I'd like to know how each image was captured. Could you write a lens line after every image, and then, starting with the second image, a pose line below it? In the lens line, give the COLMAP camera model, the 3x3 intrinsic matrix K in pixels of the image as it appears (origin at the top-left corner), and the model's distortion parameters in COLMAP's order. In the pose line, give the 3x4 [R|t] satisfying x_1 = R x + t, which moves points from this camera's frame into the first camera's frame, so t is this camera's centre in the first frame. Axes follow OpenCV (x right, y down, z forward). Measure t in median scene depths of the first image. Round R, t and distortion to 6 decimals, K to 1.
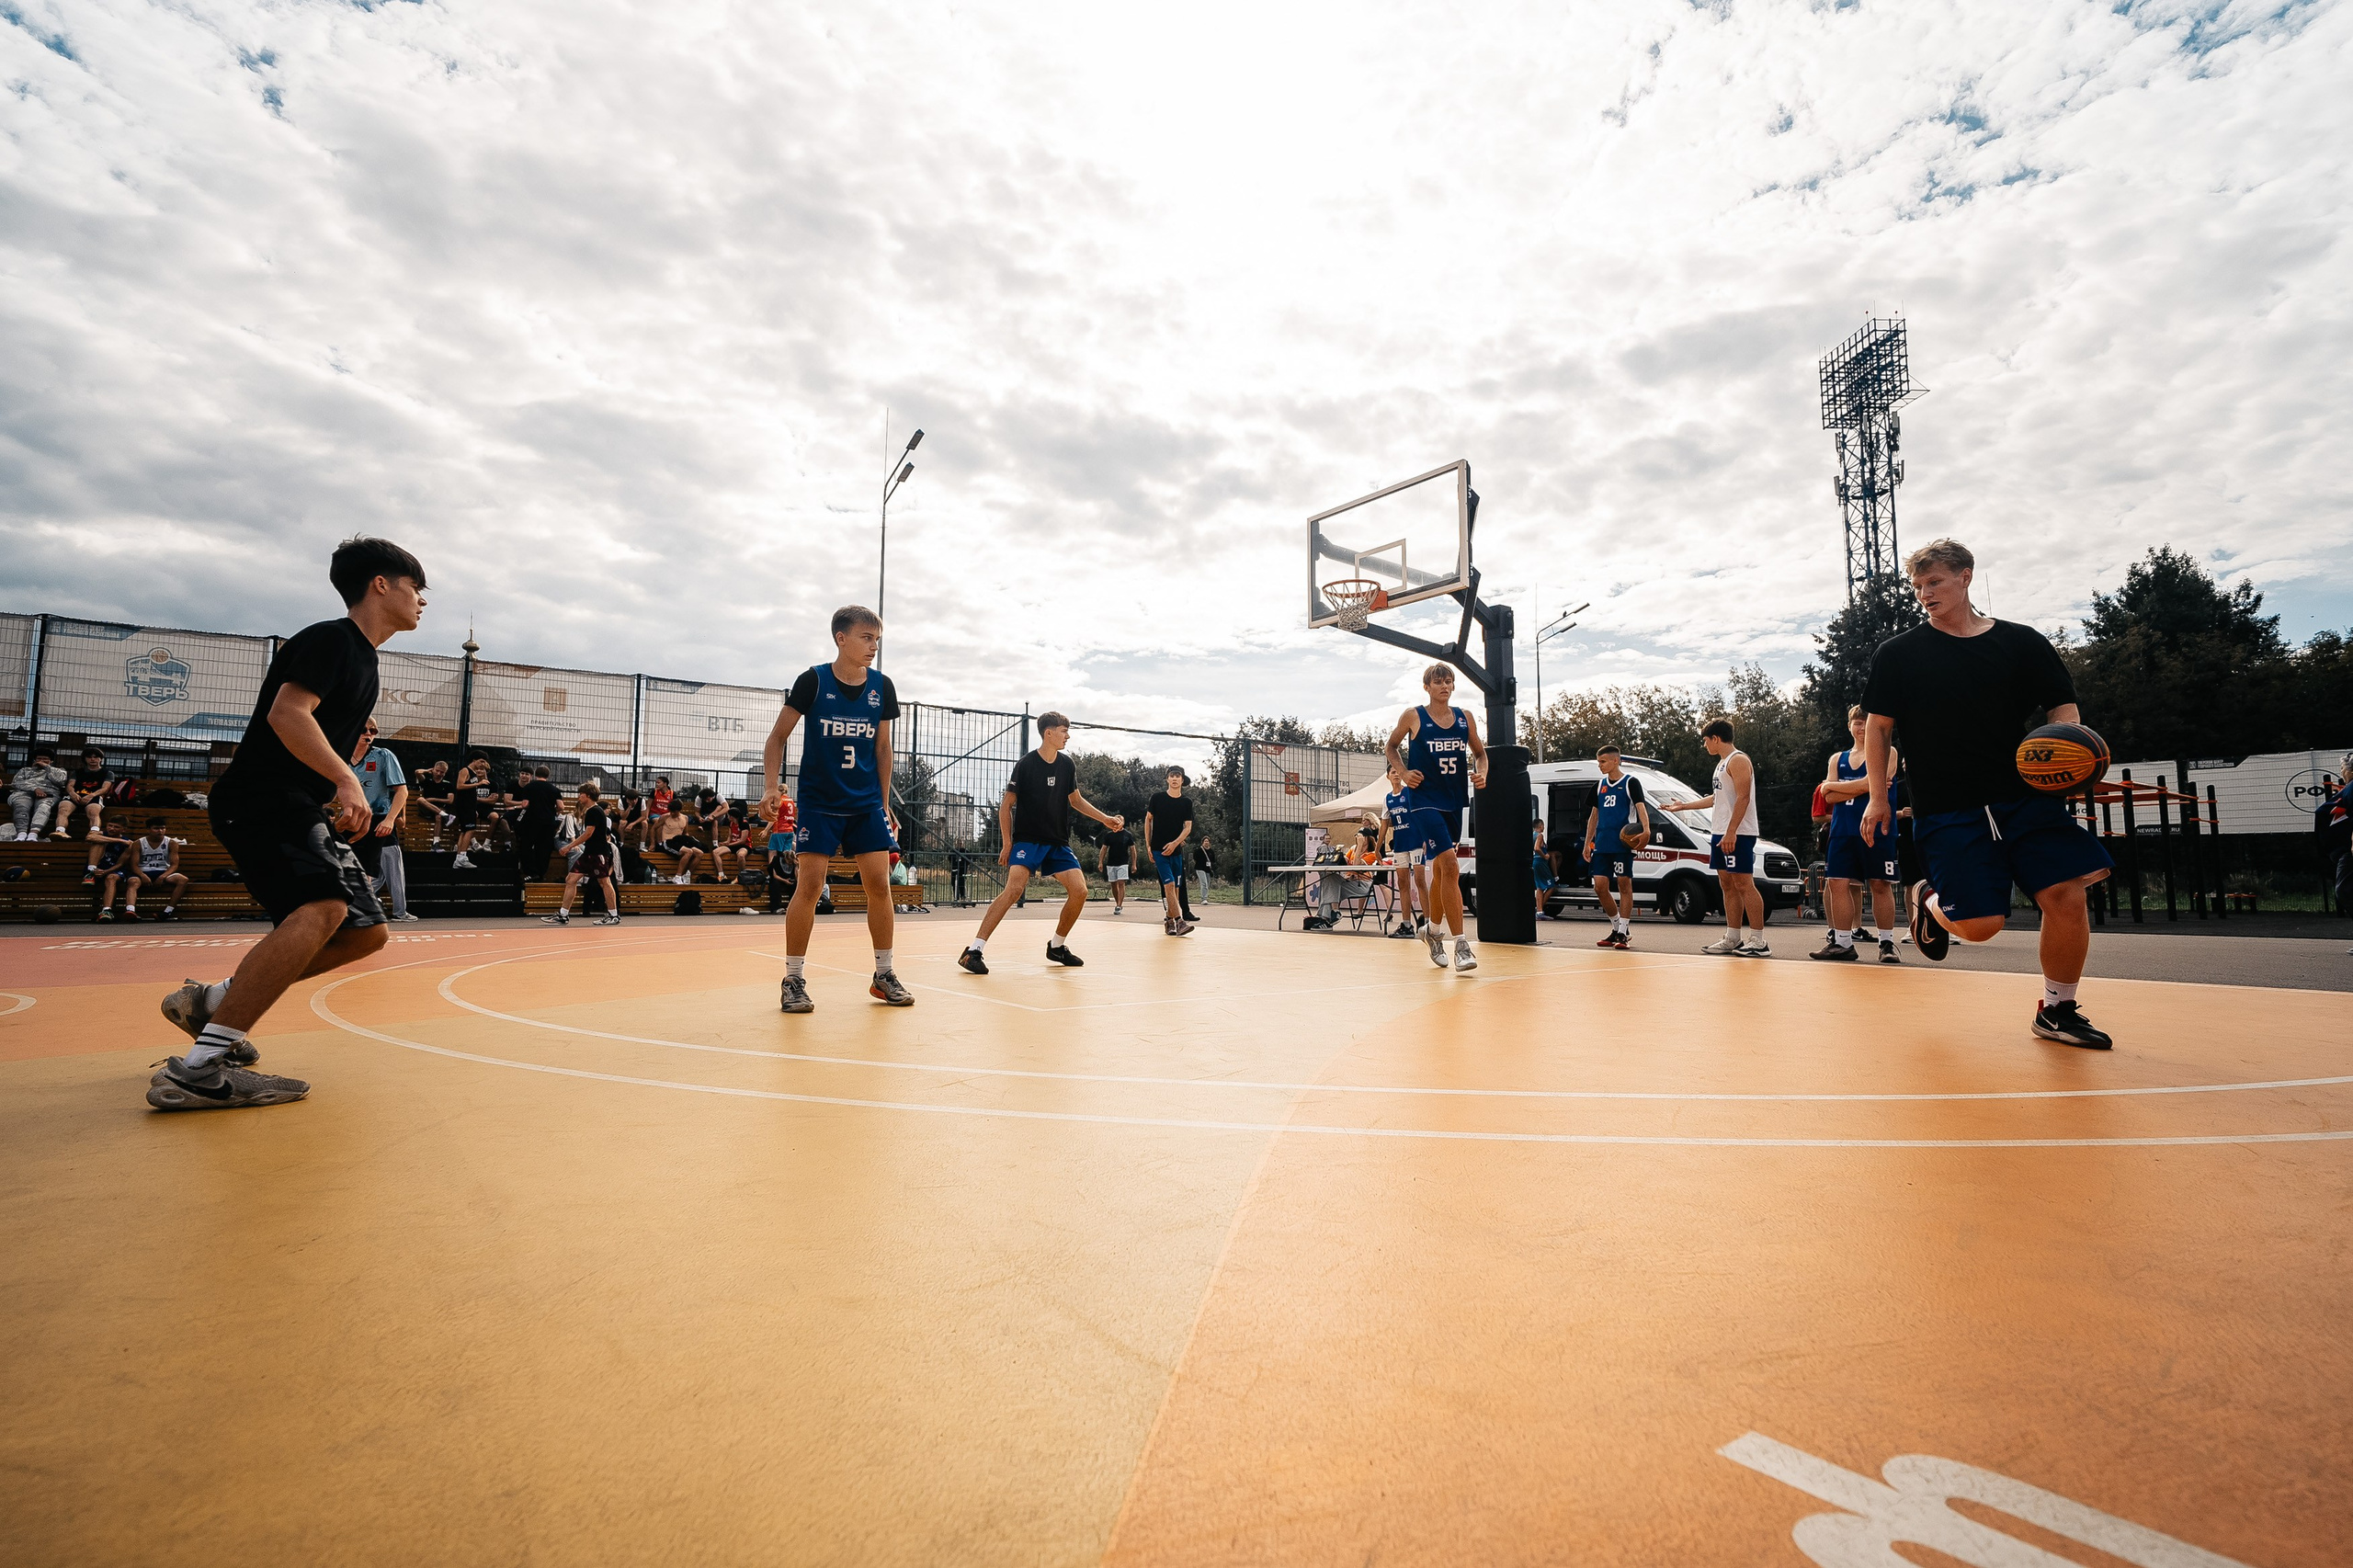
lens RADIAL K [[1101.6, 0, 1203.0], [0, 1101.6, 764.0], [0, 0, 1]] dist [-0.002902, -0.001582]
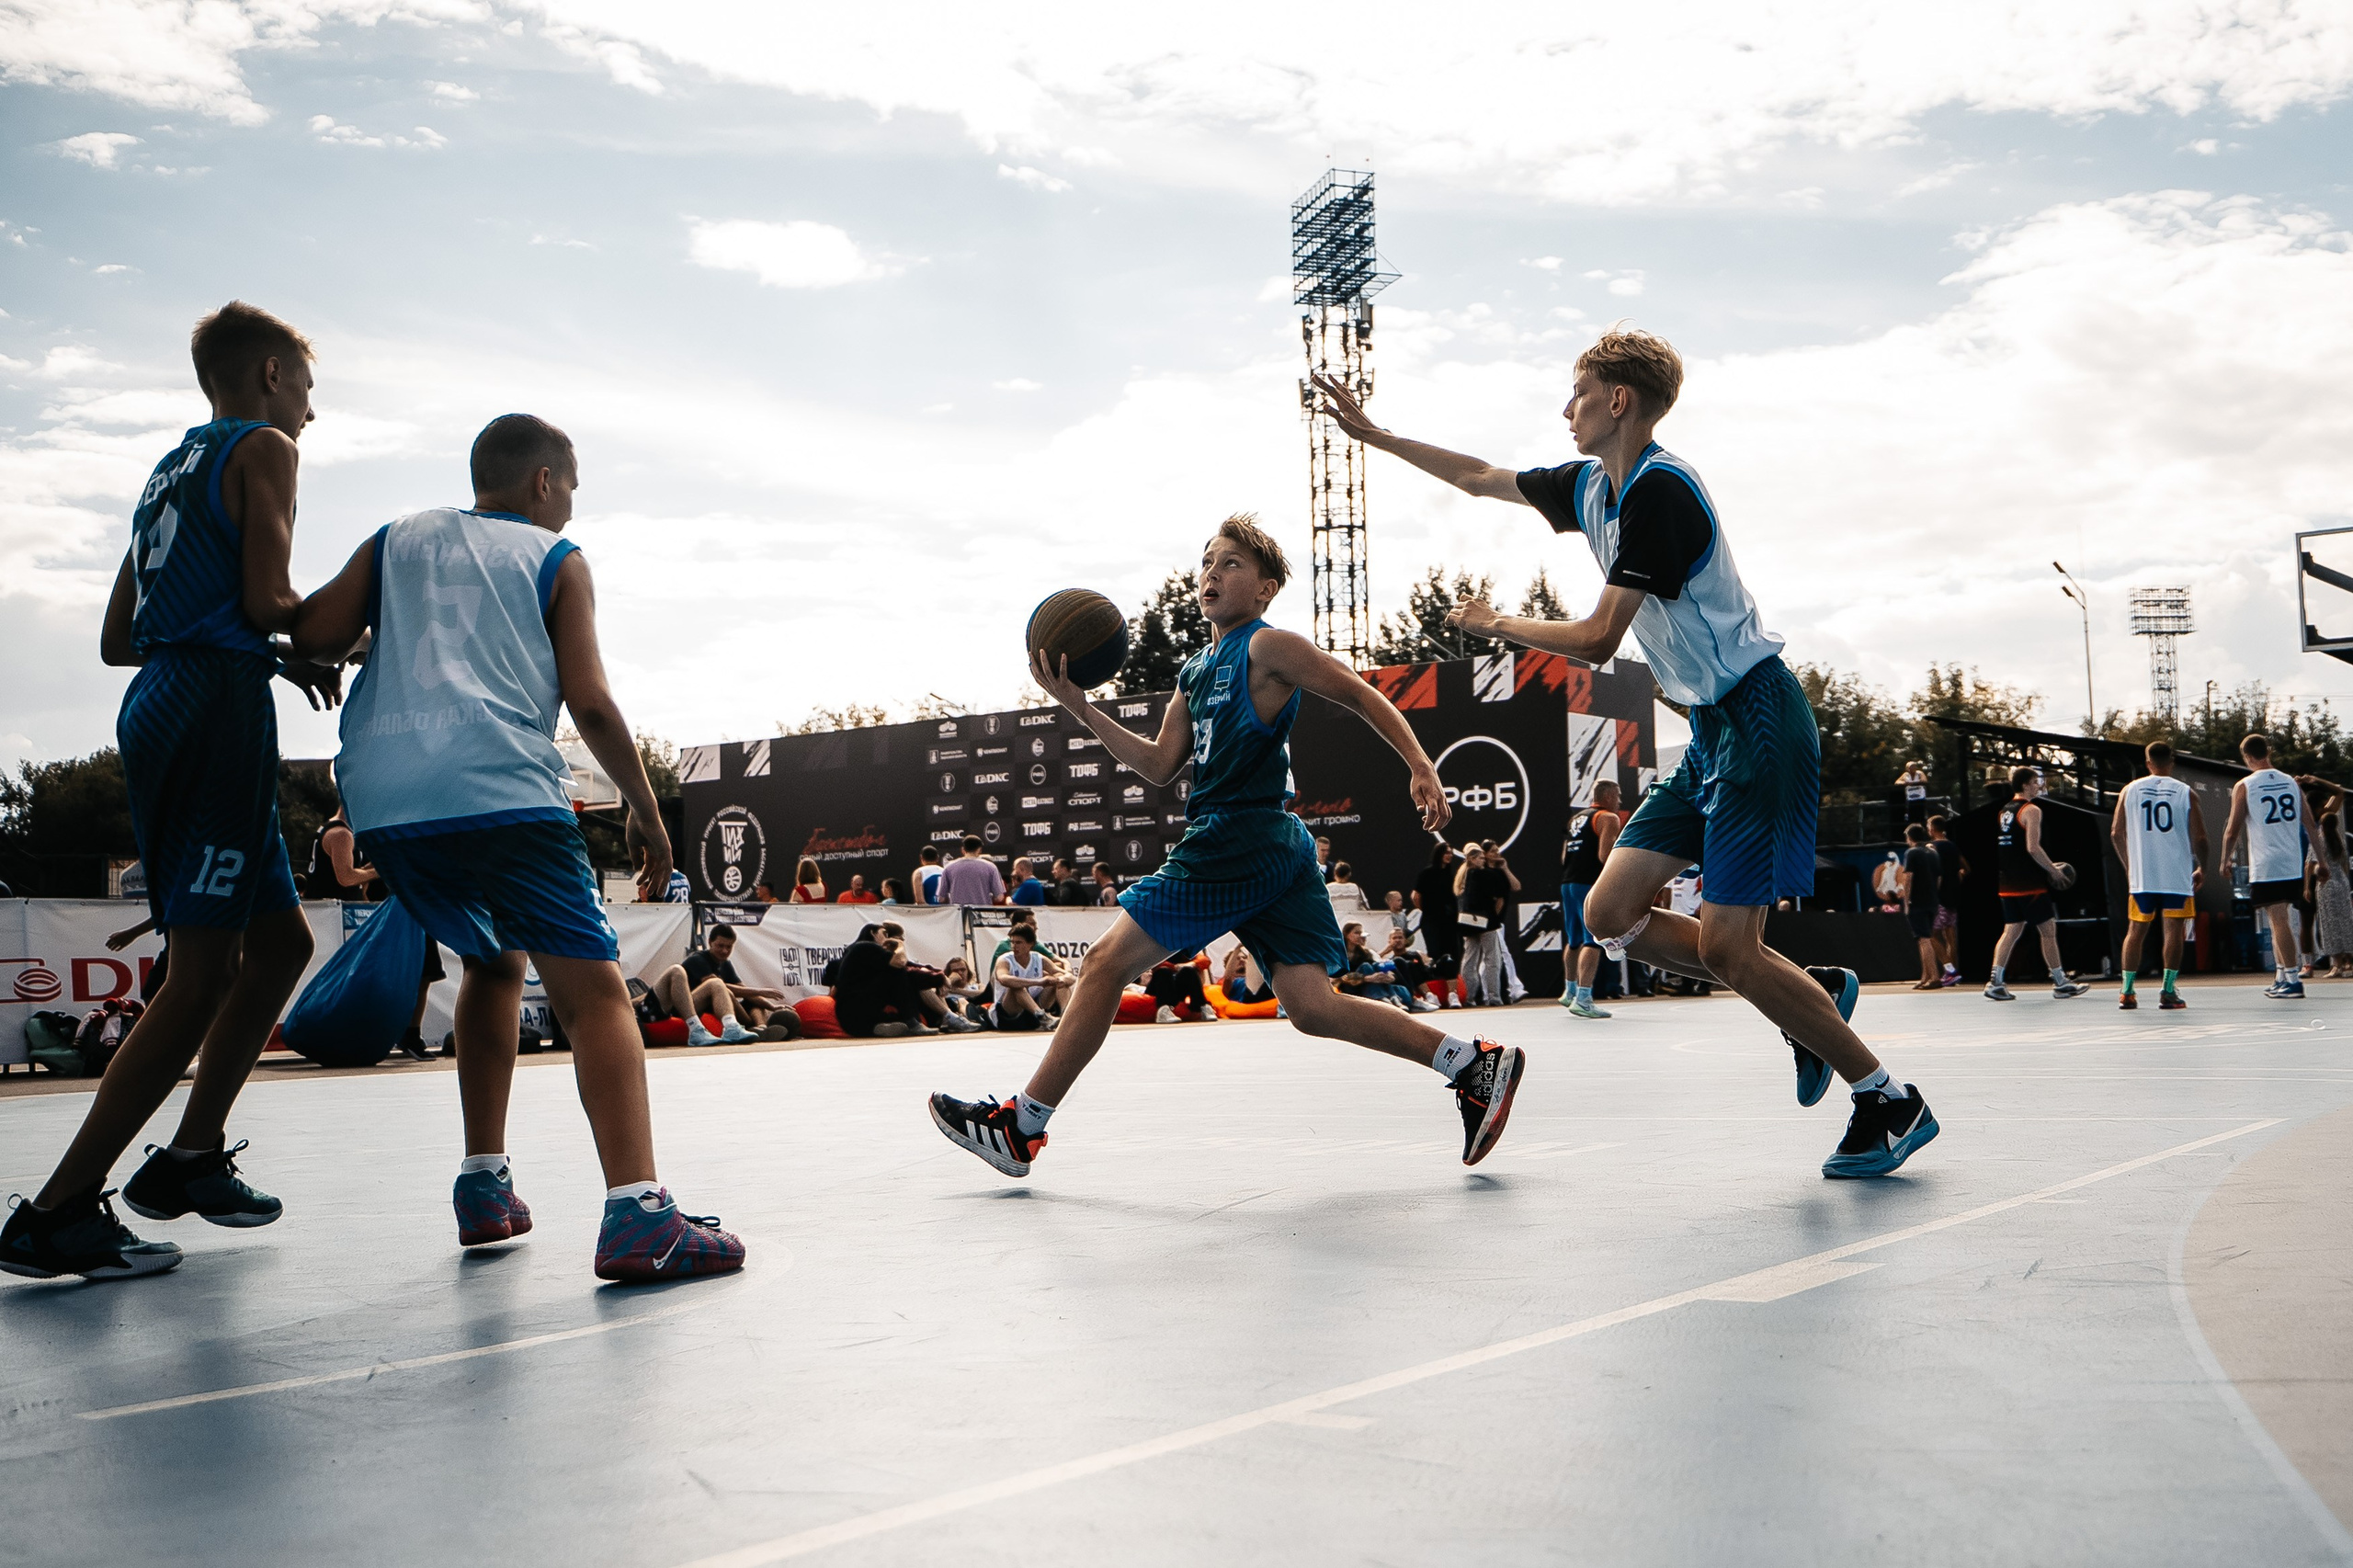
lens RADIAL K [[2418.7, 0, 1480.9], [0, 2418.7, 784.3], [0, 0, 1]] dist [-0.122784, 0.097255]
pose [[0.933193, -0.005323, 0.359336, 0.137101], [-0.004228, 0.999658, 0.025789, -0.046225], [-0.359350, -0.025586, 0.932852, -0.456607]]
